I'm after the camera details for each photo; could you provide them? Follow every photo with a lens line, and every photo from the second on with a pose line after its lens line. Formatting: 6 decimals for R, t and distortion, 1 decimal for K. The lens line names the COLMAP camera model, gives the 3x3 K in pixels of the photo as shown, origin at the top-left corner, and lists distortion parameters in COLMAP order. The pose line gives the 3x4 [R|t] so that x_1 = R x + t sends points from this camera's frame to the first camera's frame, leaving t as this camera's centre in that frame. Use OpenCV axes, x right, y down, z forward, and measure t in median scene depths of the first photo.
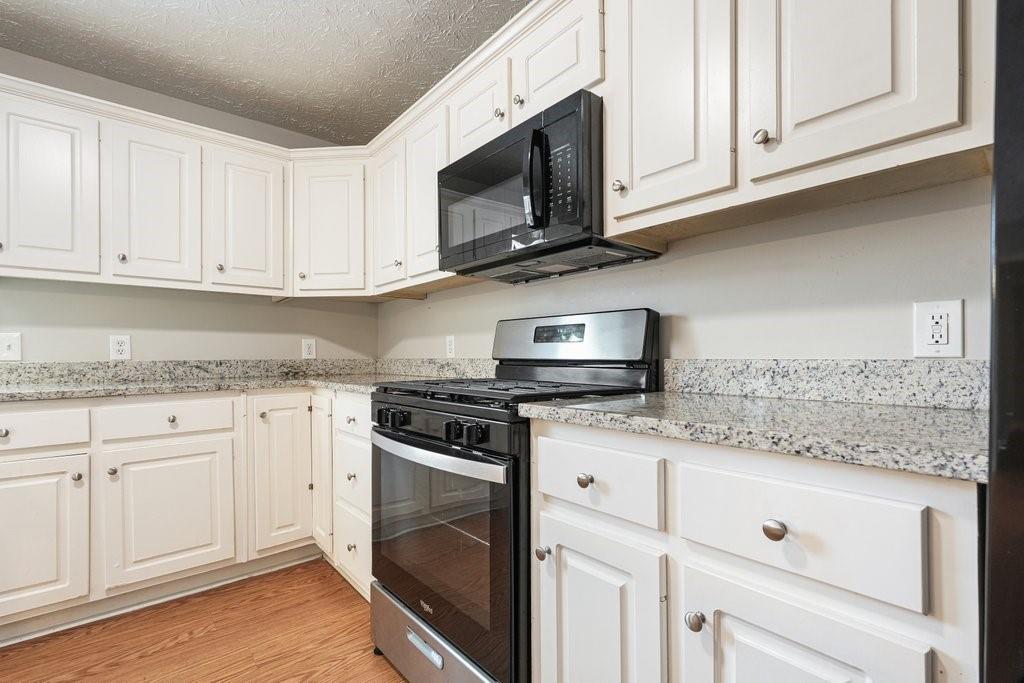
lens RADIAL K [[460.8, 0, 514.7], [0, 460.8, 353.1], [0, 0, 1]] dist [0.000929, 0.000146]
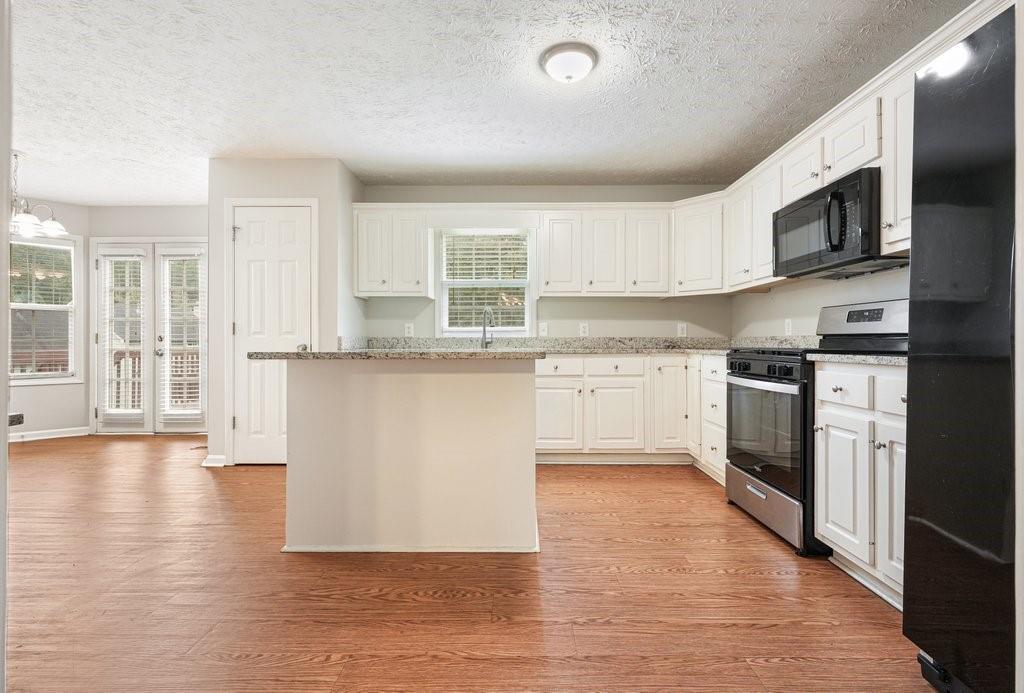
lens RADIAL K [[469.8, 0, 514.6], [0, 469.8, 341.8], [0, 0, 1]] dist [0.001457, 0.000031]
pose [[0.748501, 0.006915, -0.663098, 0.241874], [-0.002972, 0.999971, 0.007074, 0.030057], [0.663127, -0.003324, 0.748499, -0.781226]]
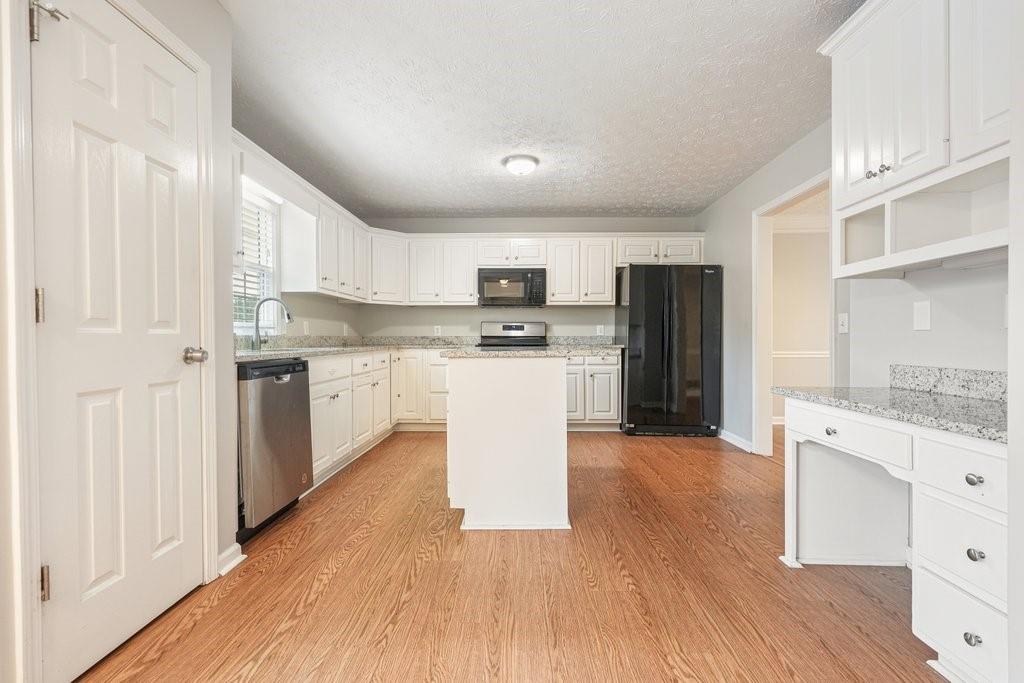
lens RADIAL K [[456.7, 0, 515.3], [0, 456.7, 342.9], [0, 0, 1]] dist [0.001478, 0.000514]
pose [[0.664438, -0.001605, 0.747342, -2.137539], [-0.005633, 0.999959, 0.007156, 0.035867], [-0.747322, -0.008964, 0.664401, -1.030906]]
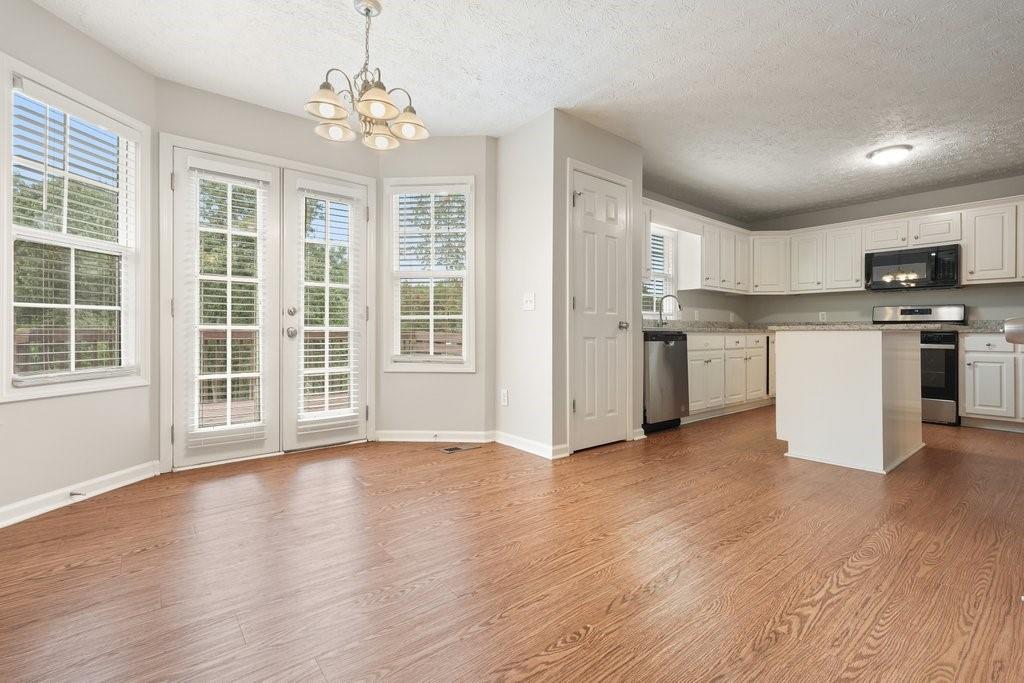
lens RADIAL K [[459.3, 0, 510.8], [0, 459.3, 329.6], [0, 0, 1]] dist [0.001762, 0.000387]
pose [[0.999429, 0.012699, -0.031302, -2.297476], [-0.012760, 0.999917, -0.001742, 0.103405], [0.031277, 0.002140, 0.999508, -1.921445]]
